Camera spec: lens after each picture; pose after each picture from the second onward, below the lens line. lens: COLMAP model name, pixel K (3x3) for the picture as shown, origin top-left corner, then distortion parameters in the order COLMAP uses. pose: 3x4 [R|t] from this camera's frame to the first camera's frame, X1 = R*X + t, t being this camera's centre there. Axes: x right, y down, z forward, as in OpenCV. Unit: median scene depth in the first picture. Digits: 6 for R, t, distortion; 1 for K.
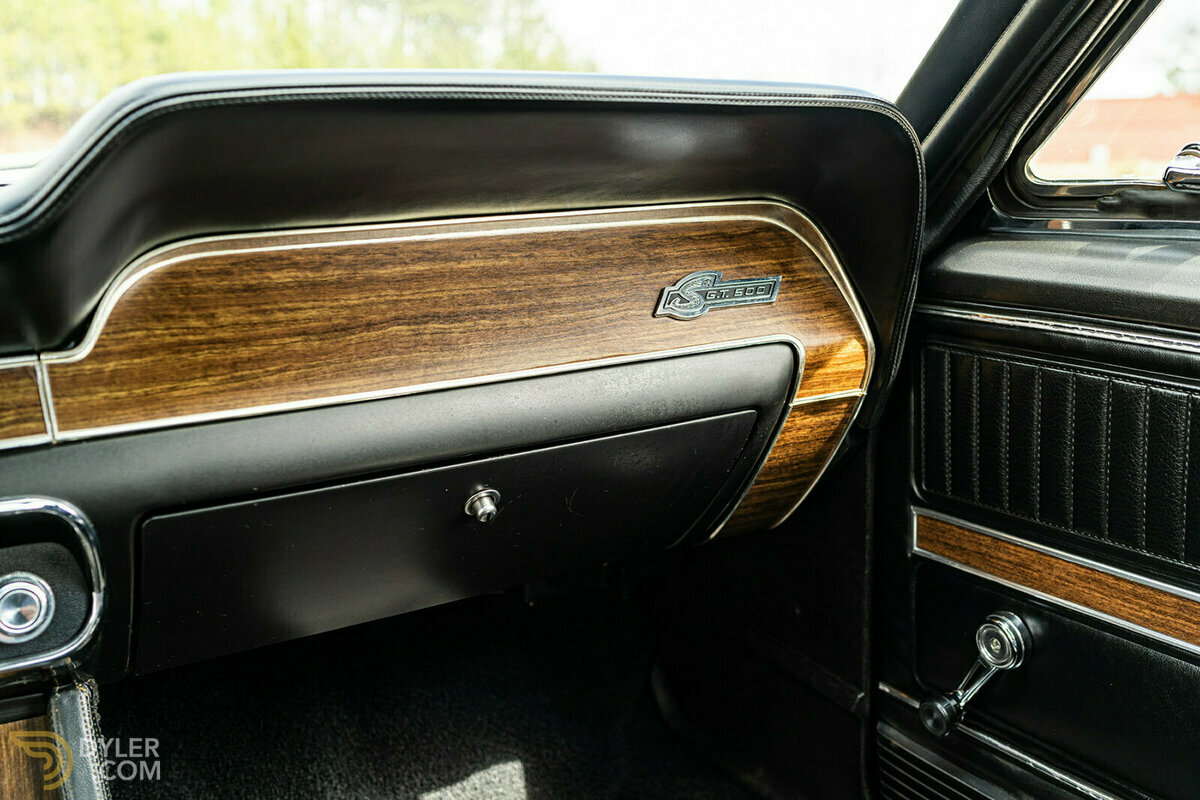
lens RADIAL K [[1179.0, 0, 600.0], [0, 1179.0, 400.0], [0, 0, 1]] dist [-0.007318, -0.010938]
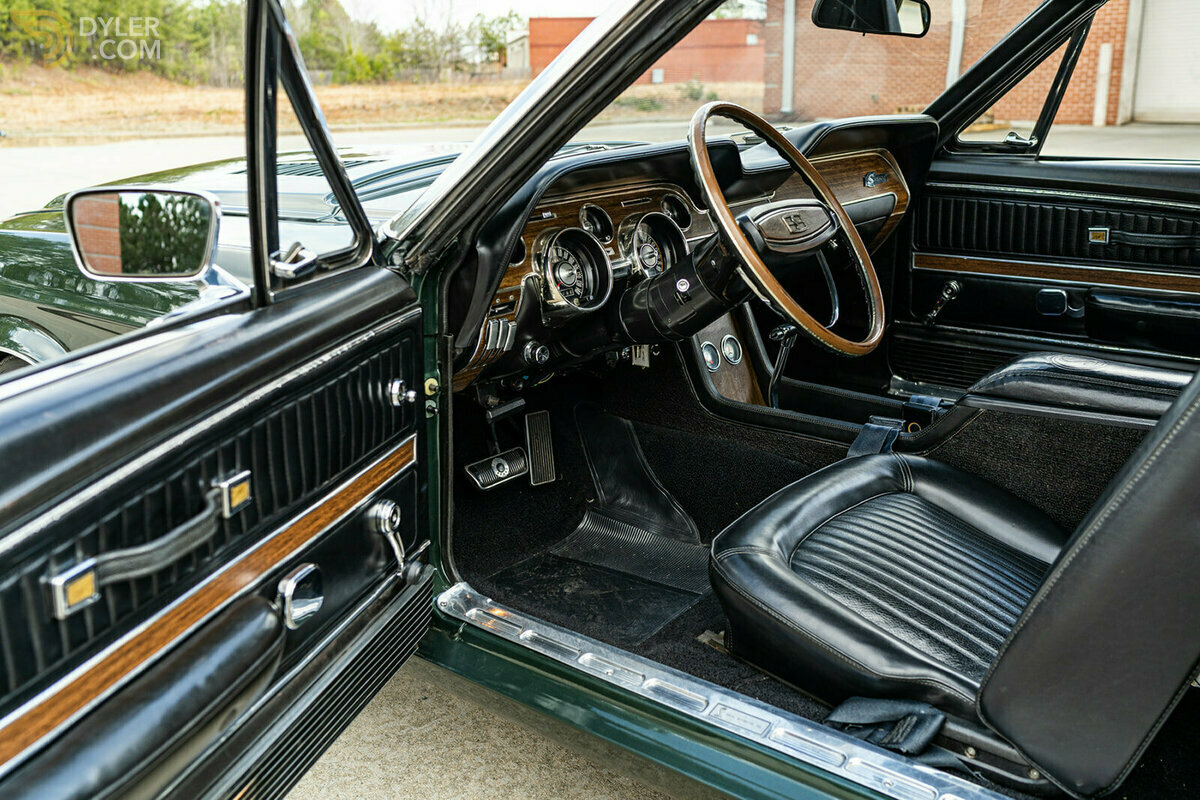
lens RADIAL K [[1179.0, 0, 600.0], [0, 1179.0, 400.0], [0, 0, 1]] dist [-0.007318, -0.010938]
pose [[0.928617, -0.083215, 0.361587, -1.693964], [0.062275, 0.995657, 0.069205, 0.222624], [-0.365776, -0.041747, 0.929766, -1.595454]]
